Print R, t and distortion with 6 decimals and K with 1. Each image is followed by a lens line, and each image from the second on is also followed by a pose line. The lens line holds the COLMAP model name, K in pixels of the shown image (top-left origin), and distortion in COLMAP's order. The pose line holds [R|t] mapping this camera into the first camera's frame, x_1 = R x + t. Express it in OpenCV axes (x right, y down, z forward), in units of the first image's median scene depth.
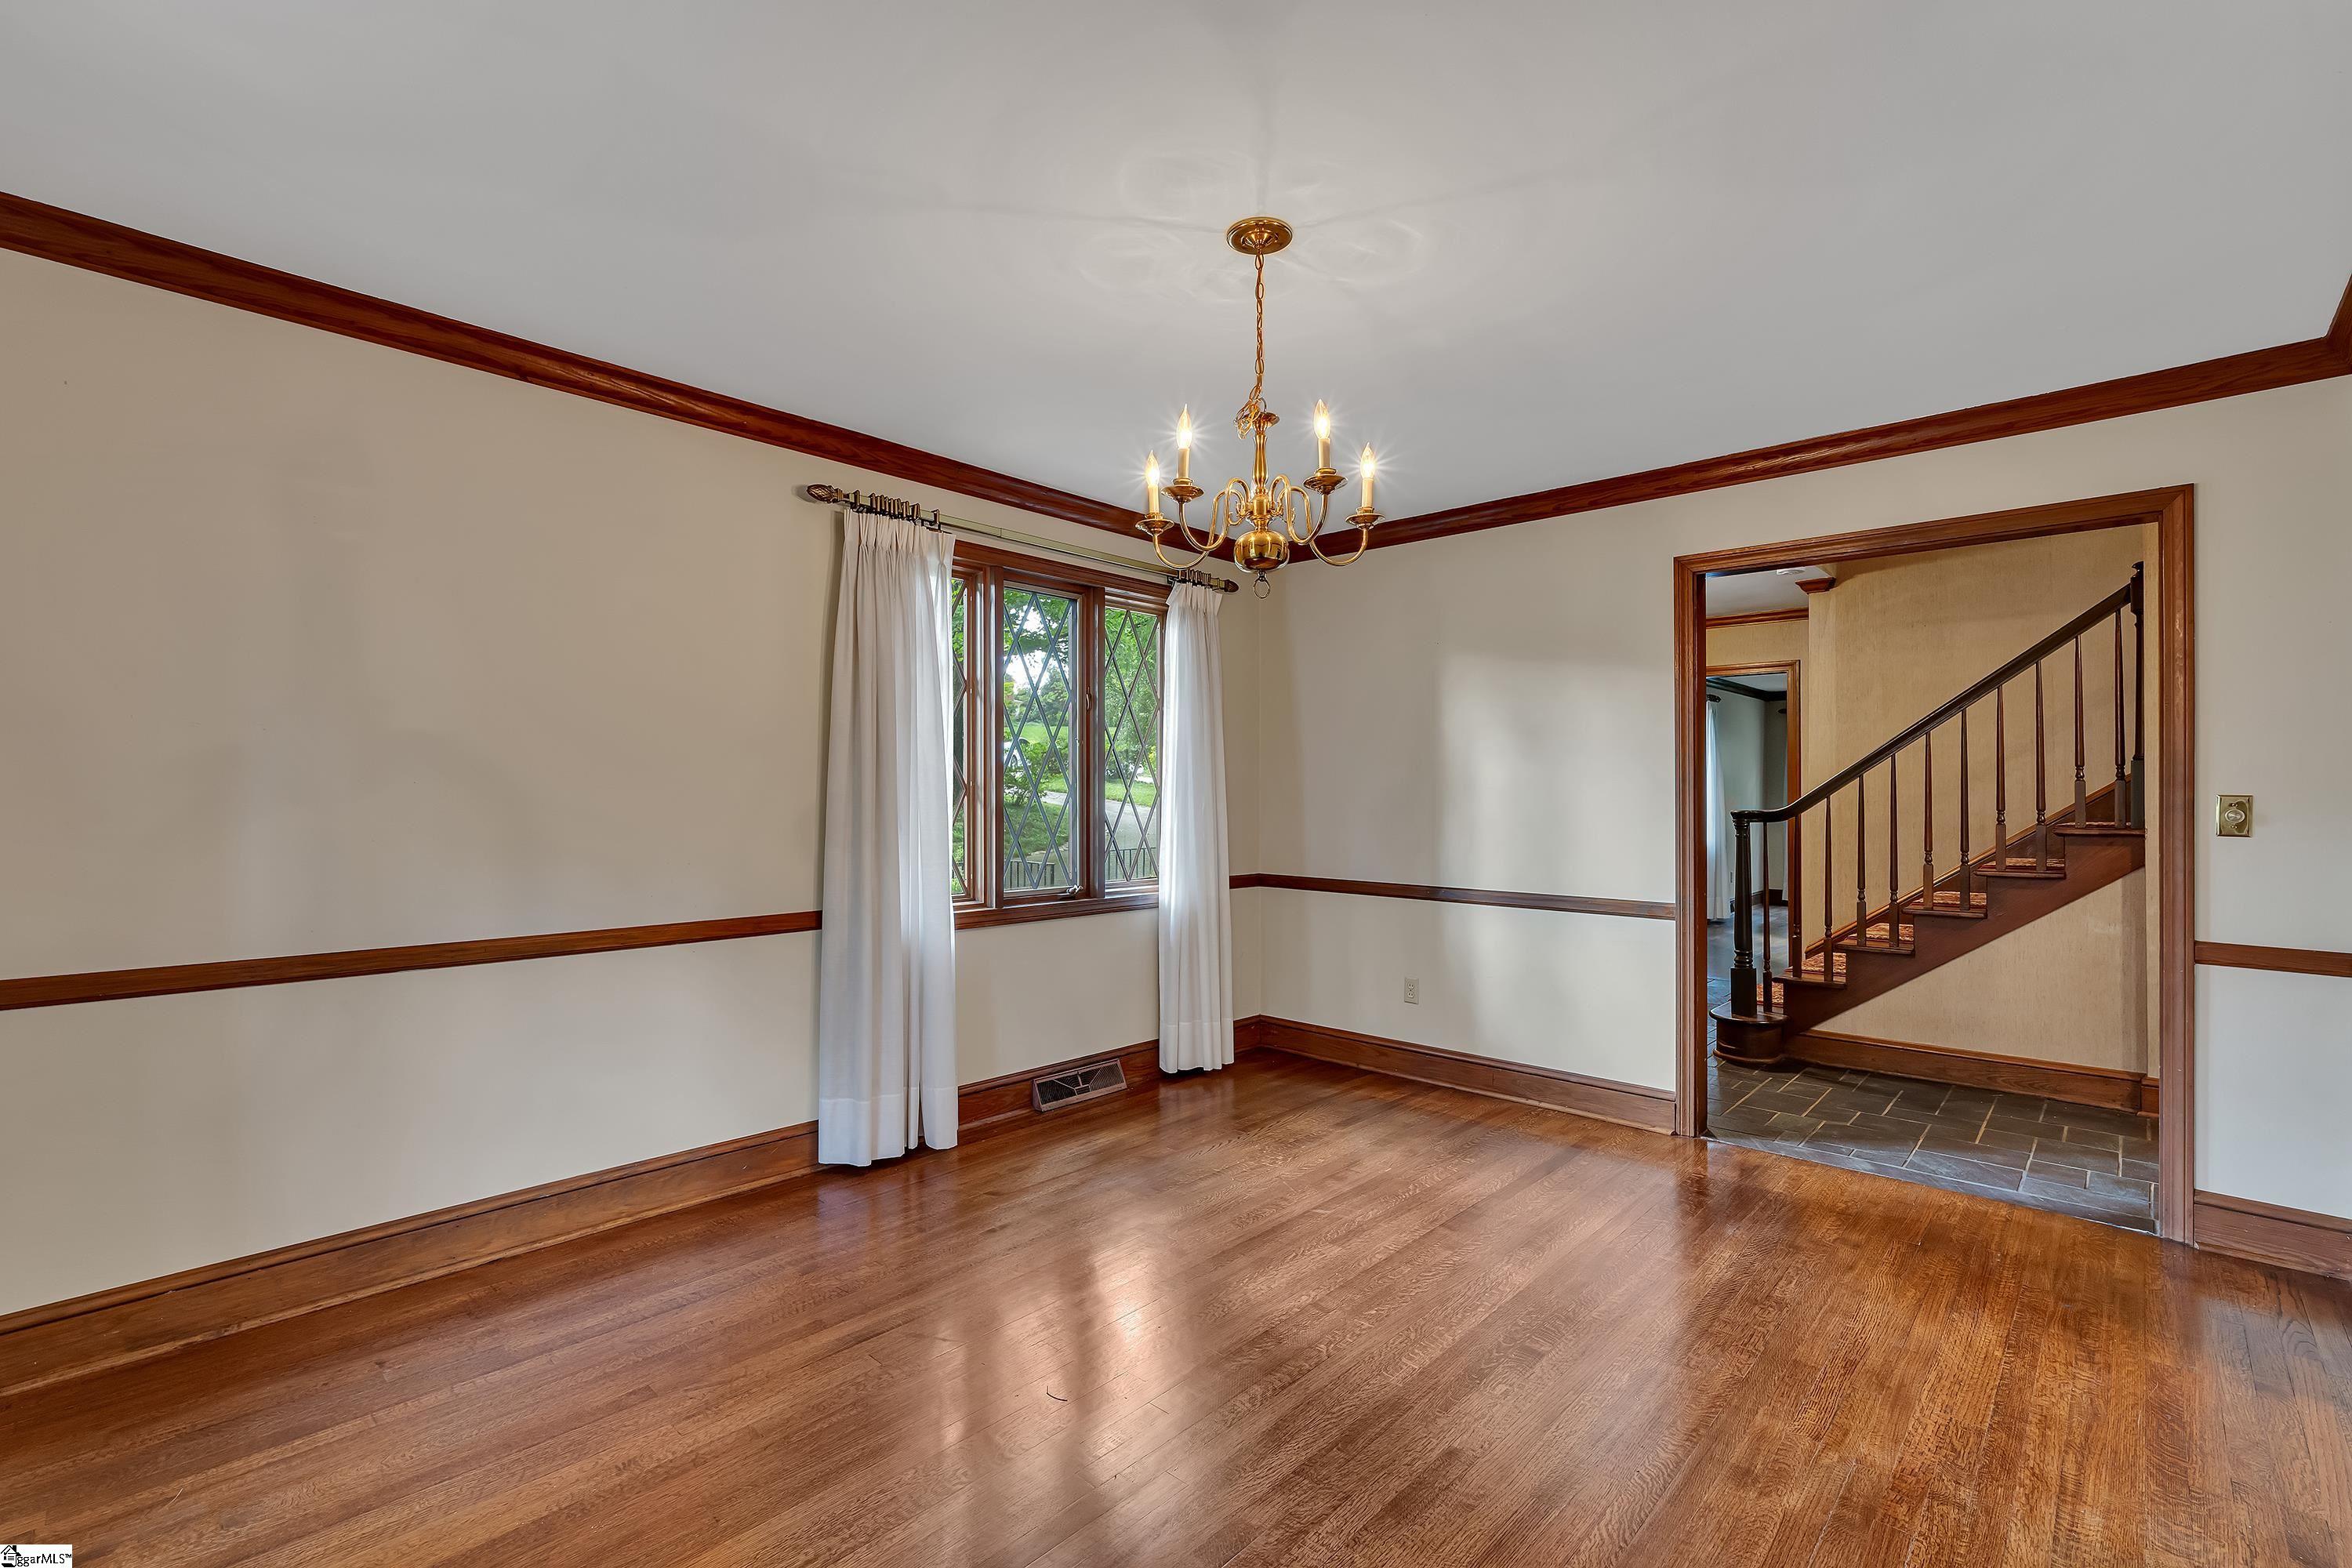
lens RADIAL K [[1024.8, 0, 1187.4], [0, 1024.8, 794.9], [0, 0, 1]] dist [0.004258, 0.001426]
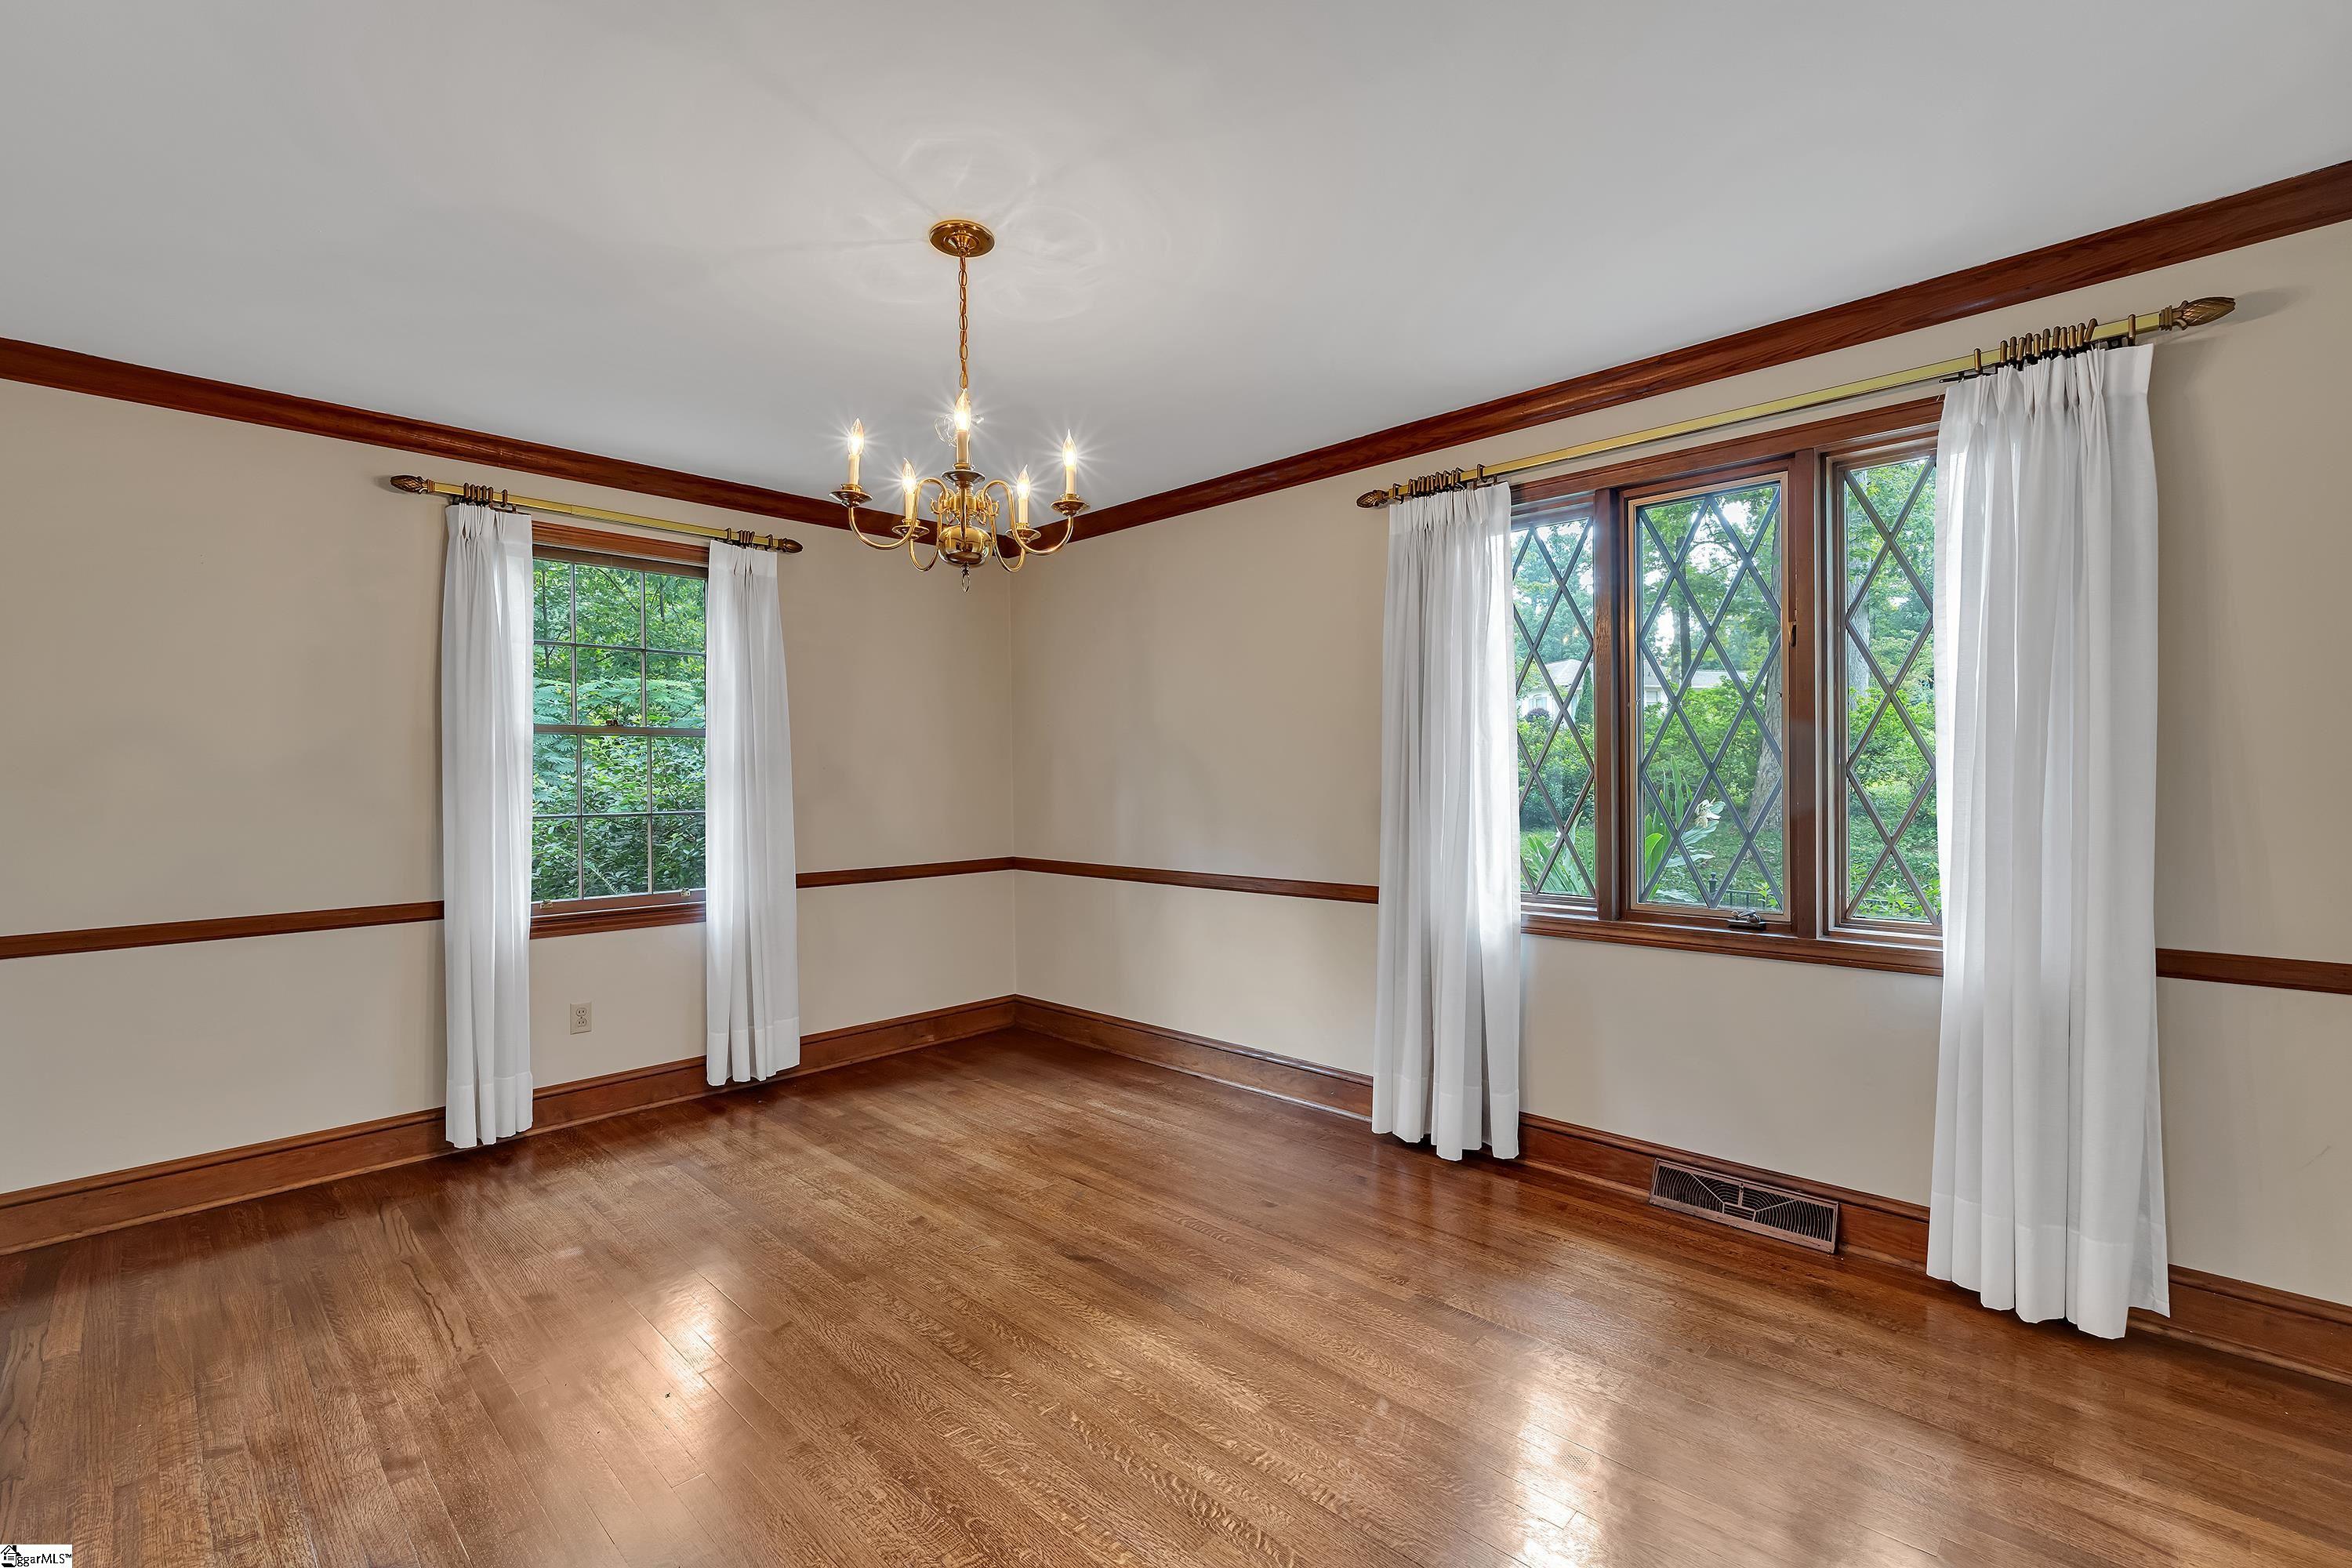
lens RADIAL K [[1024.8, 0, 1171.1], [0, 1024.8, 768.6], [0, 0, 1]] dist [0.004258, 0.001426]
pose [[-0.007313, -0.012472, -0.999895, 0.600585], [0.004966, 0.999909, -0.012509, 0.002700], [0.999961, -0.005057, -0.007250, 0.655507]]
